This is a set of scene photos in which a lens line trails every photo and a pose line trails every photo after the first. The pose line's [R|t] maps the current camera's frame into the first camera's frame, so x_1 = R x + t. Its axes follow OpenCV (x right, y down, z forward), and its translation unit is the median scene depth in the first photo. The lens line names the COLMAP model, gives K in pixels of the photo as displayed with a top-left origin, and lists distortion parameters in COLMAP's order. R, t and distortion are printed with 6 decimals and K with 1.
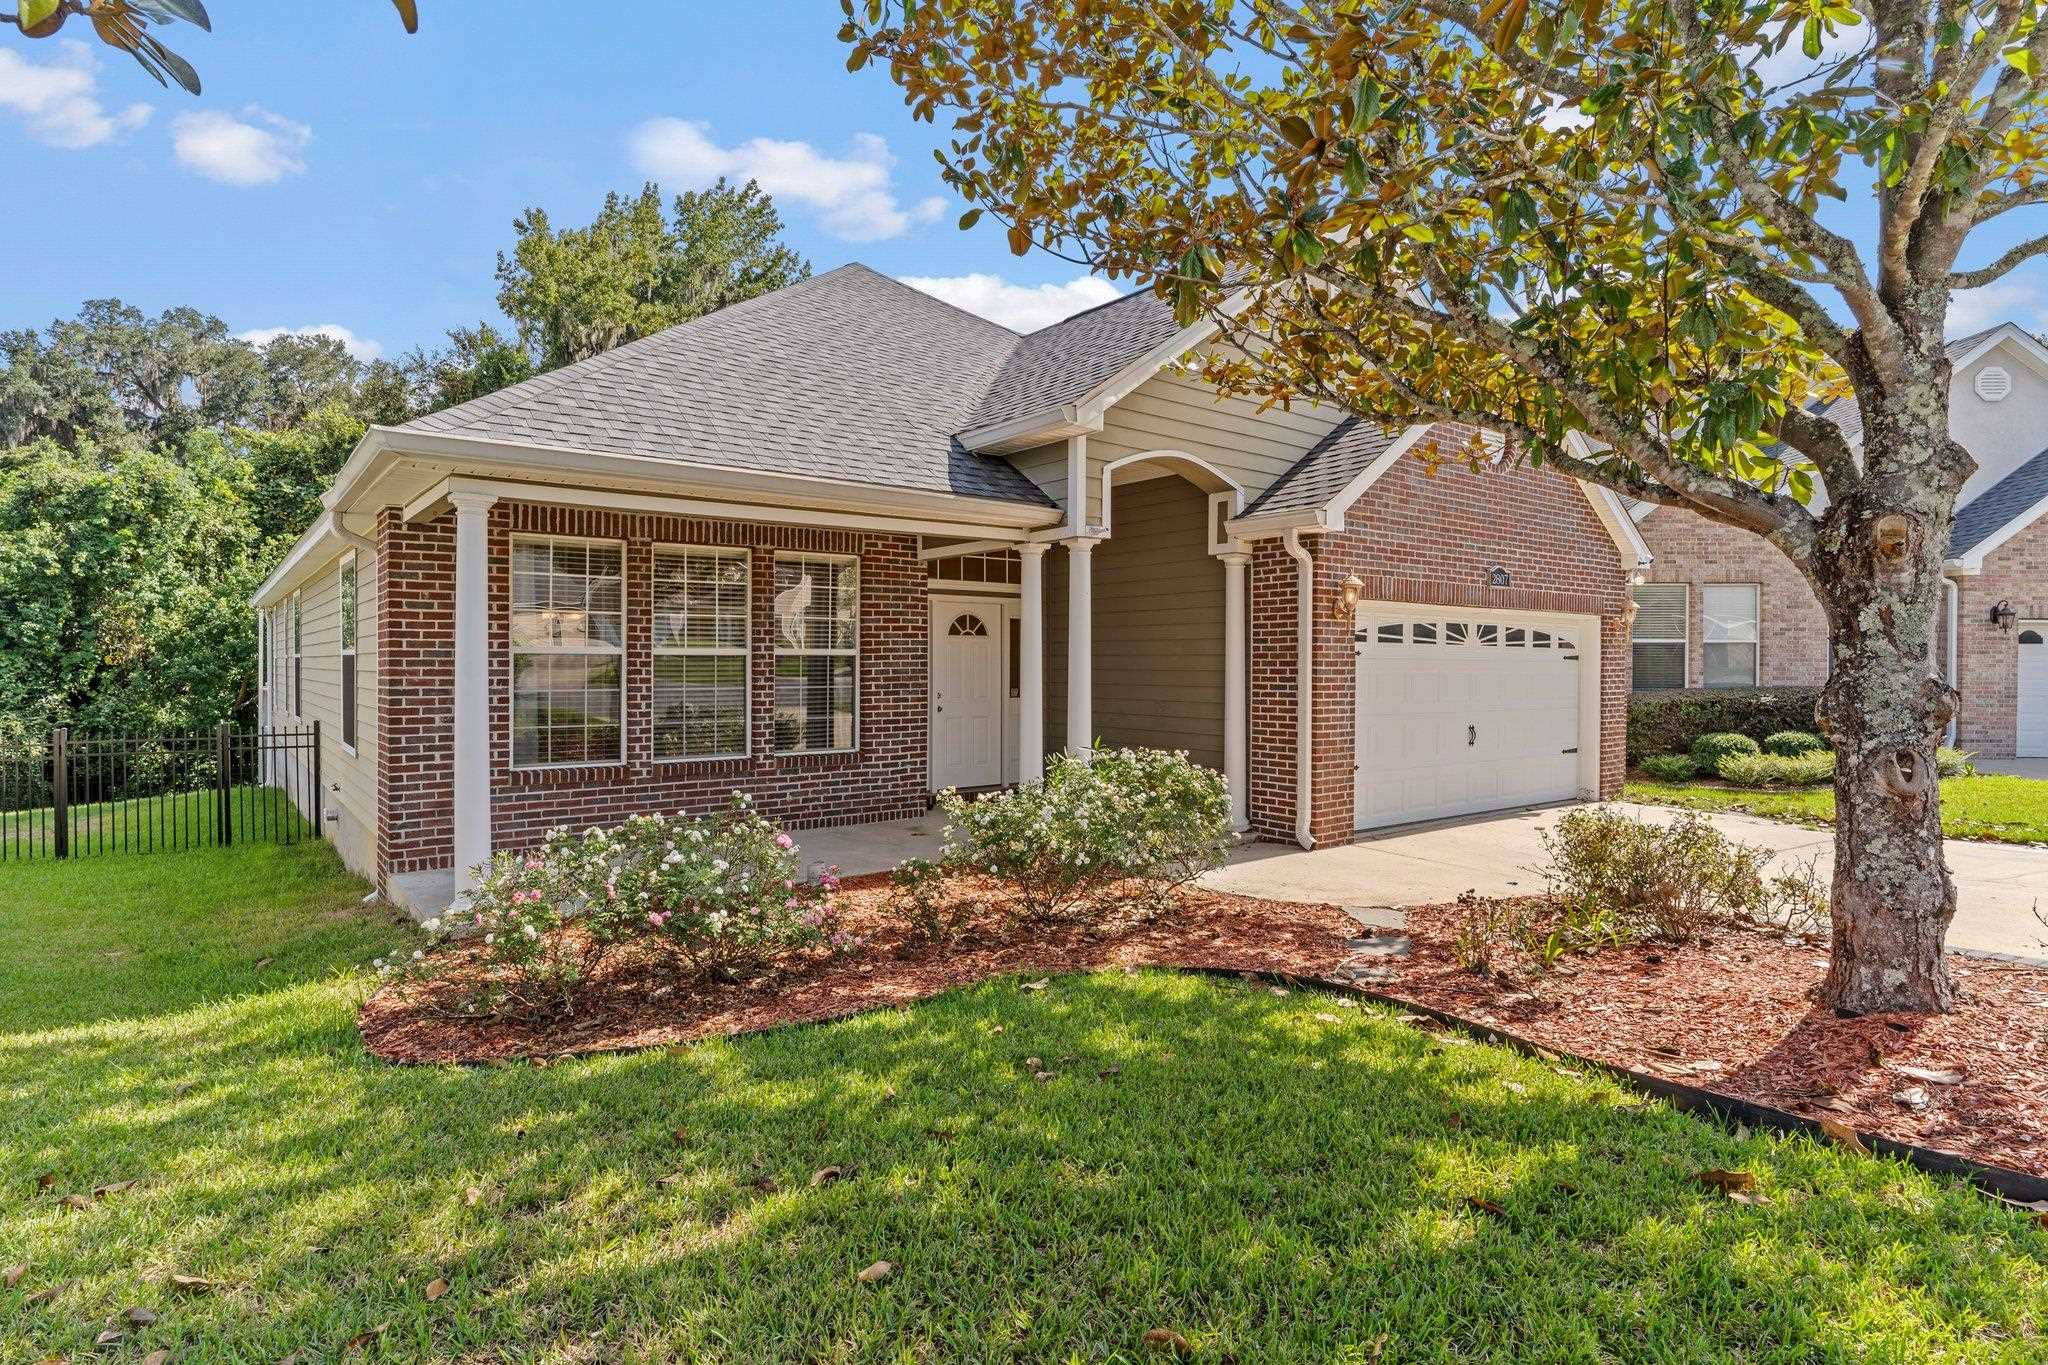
lens RADIAL K [[1069.9, 0, 1024.0], [0, 1069.9, 682.5], [0, 0, 1]] dist [0.000354, 0.000004]
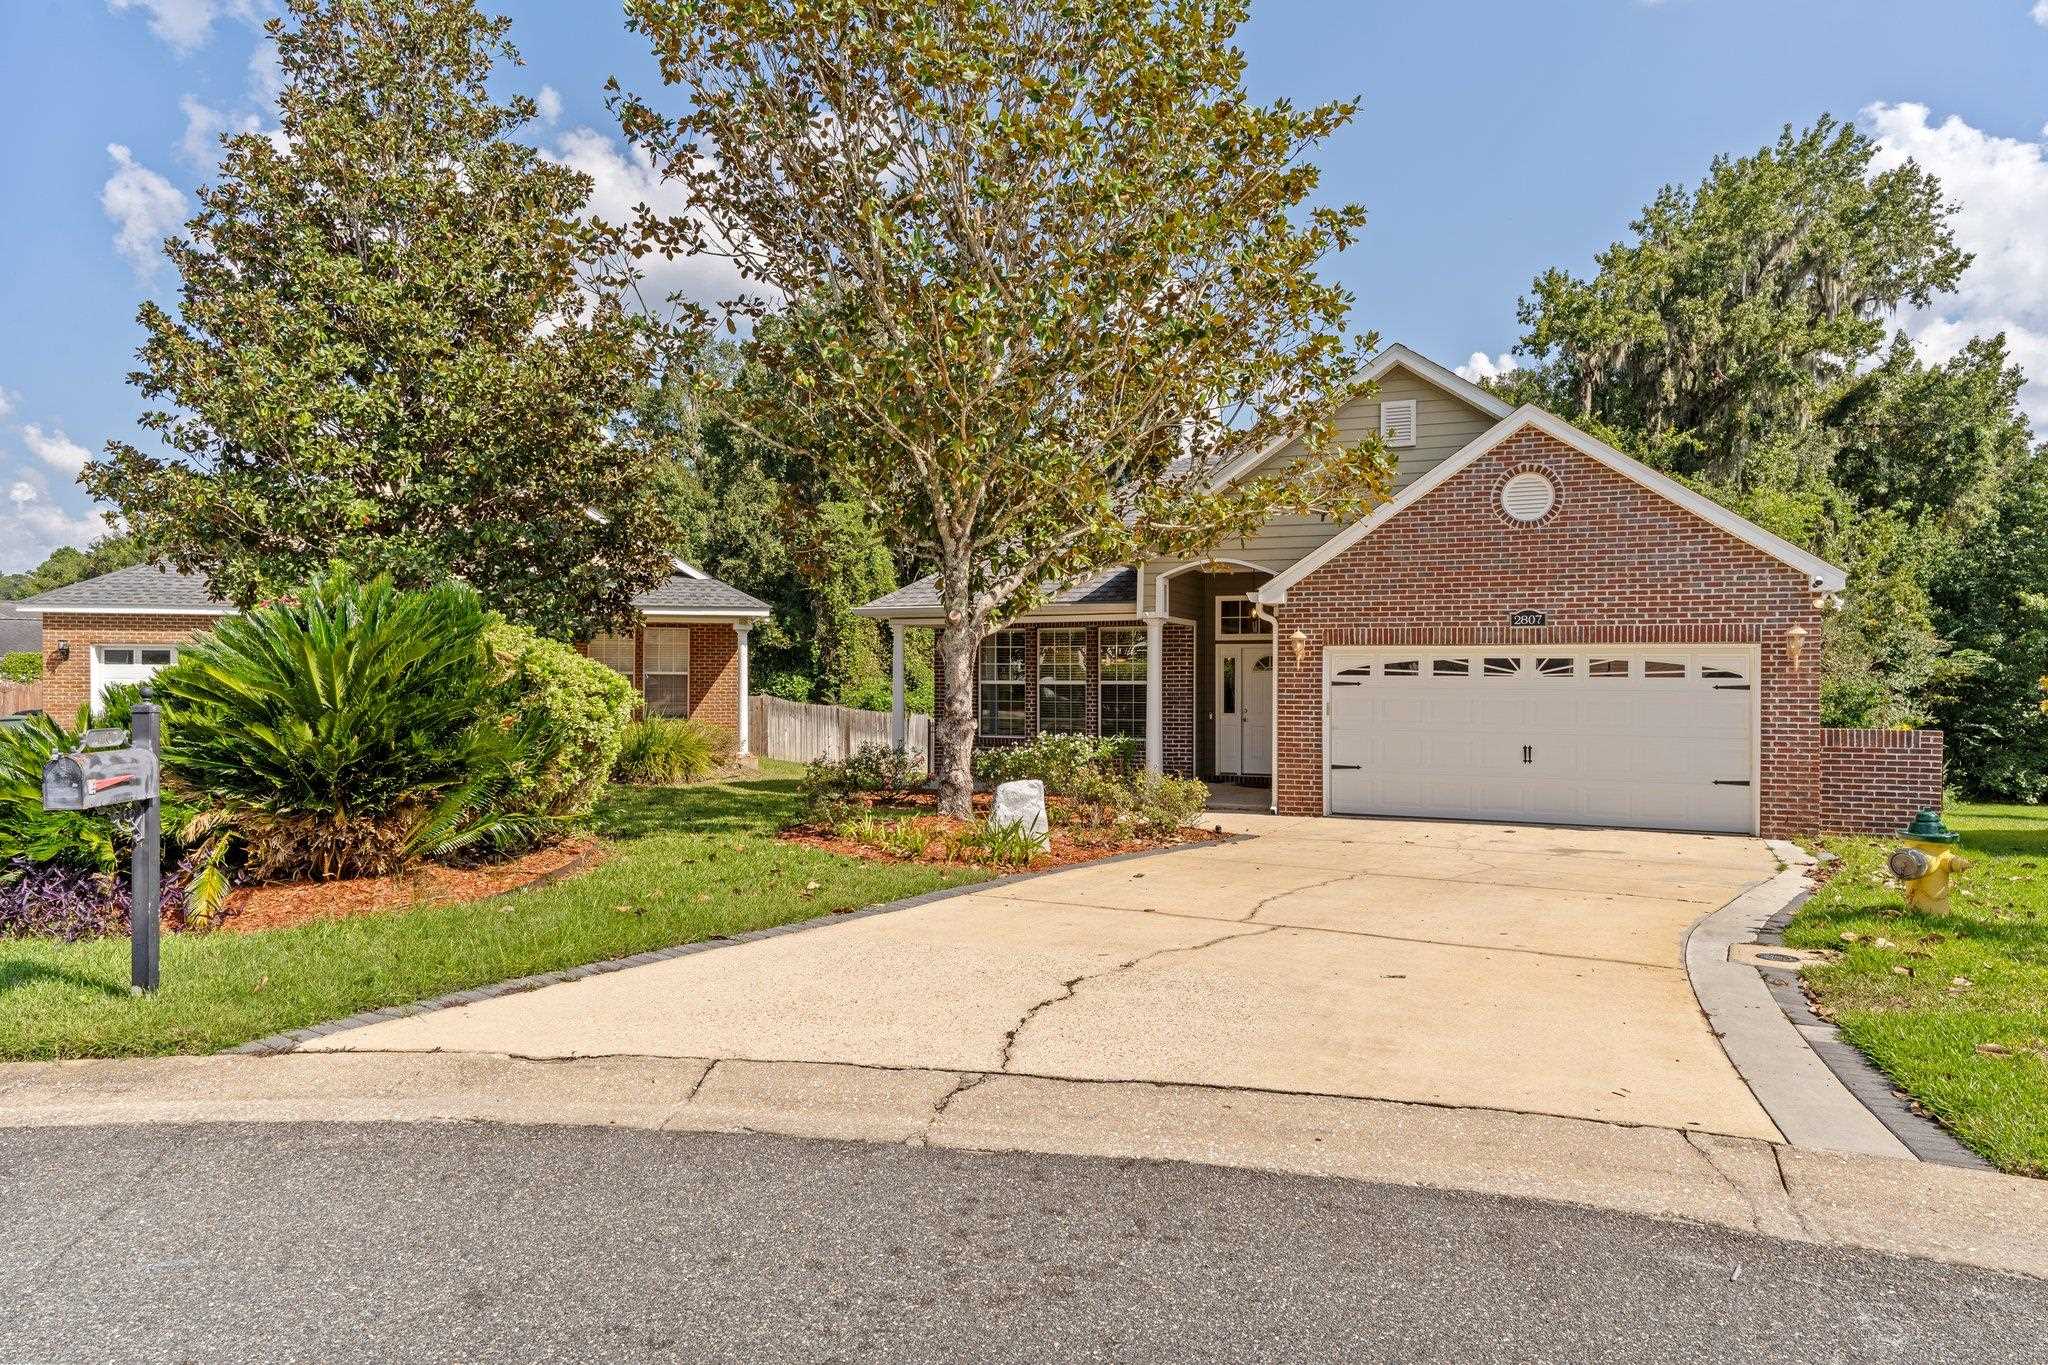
lens RADIAL K [[1290.6, 0, 1024.0], [0, 1290.6, 682.5], [0, 0, 1]] dist [0.005451, 0.000365]
pose [[0.489272, 0.001182, -0.872131, 1.536150], [-0.018478, 0.999789, -0.009011, -0.006036], [0.871936, 0.020524, 0.489190, -0.182340]]
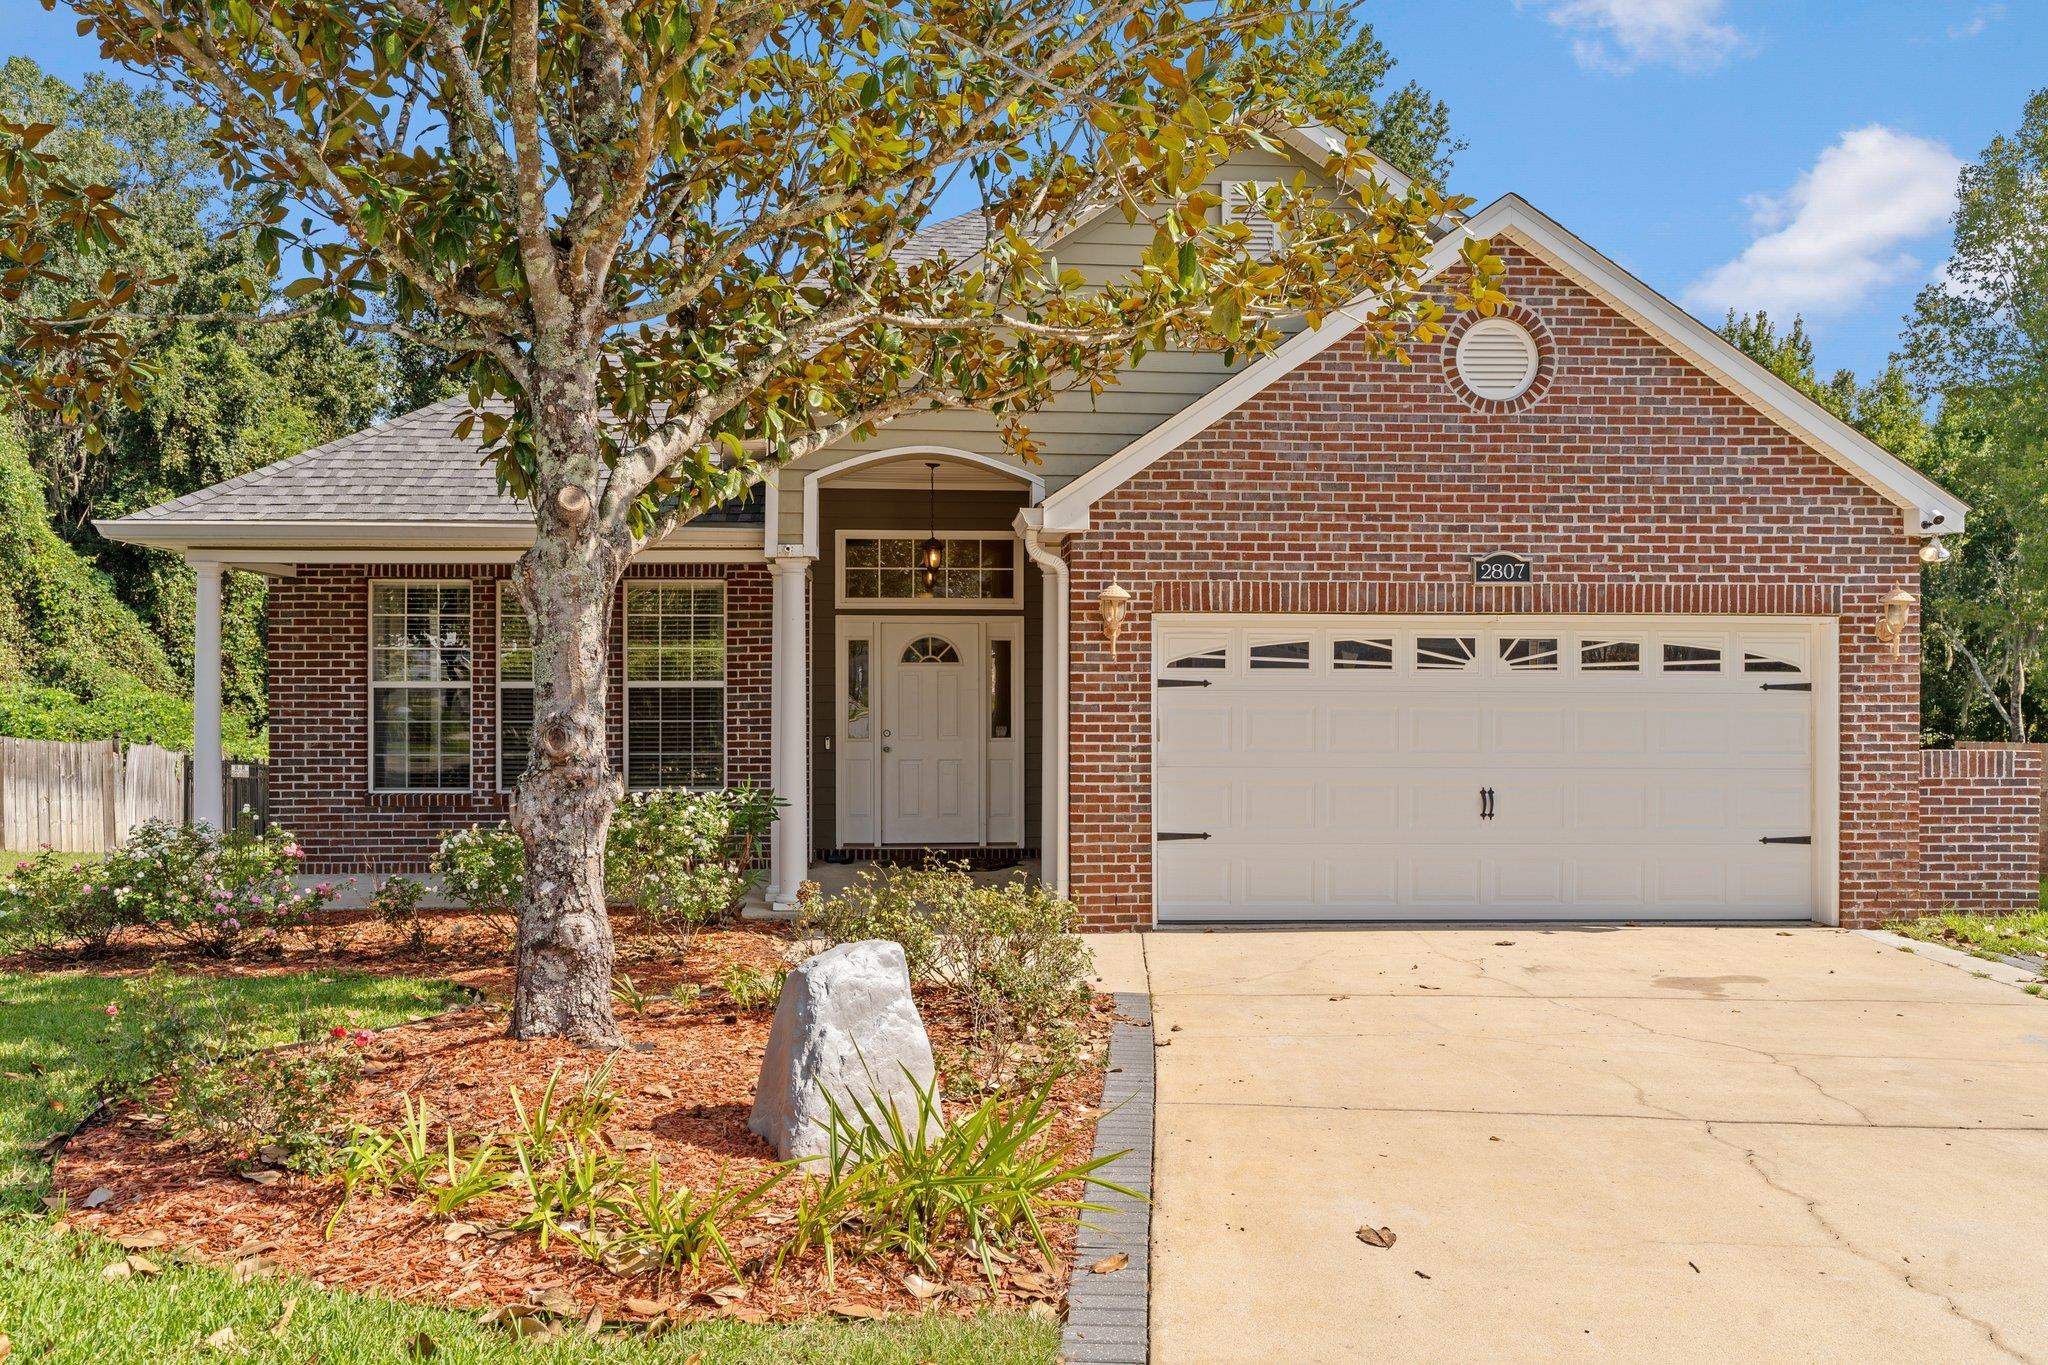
lens RADIAL K [[1634.1, 0, 1024.0], [0, 1634.1, 682.5], [0, 0, 1]] dist [0.002767, 0.000991]
pose [[0.825869, -0.003537, -0.563851, 0.848764], [-0.008877, 0.999775, -0.019274, -0.004668], [0.563792, 0.020923, 0.825652, -0.019447]]
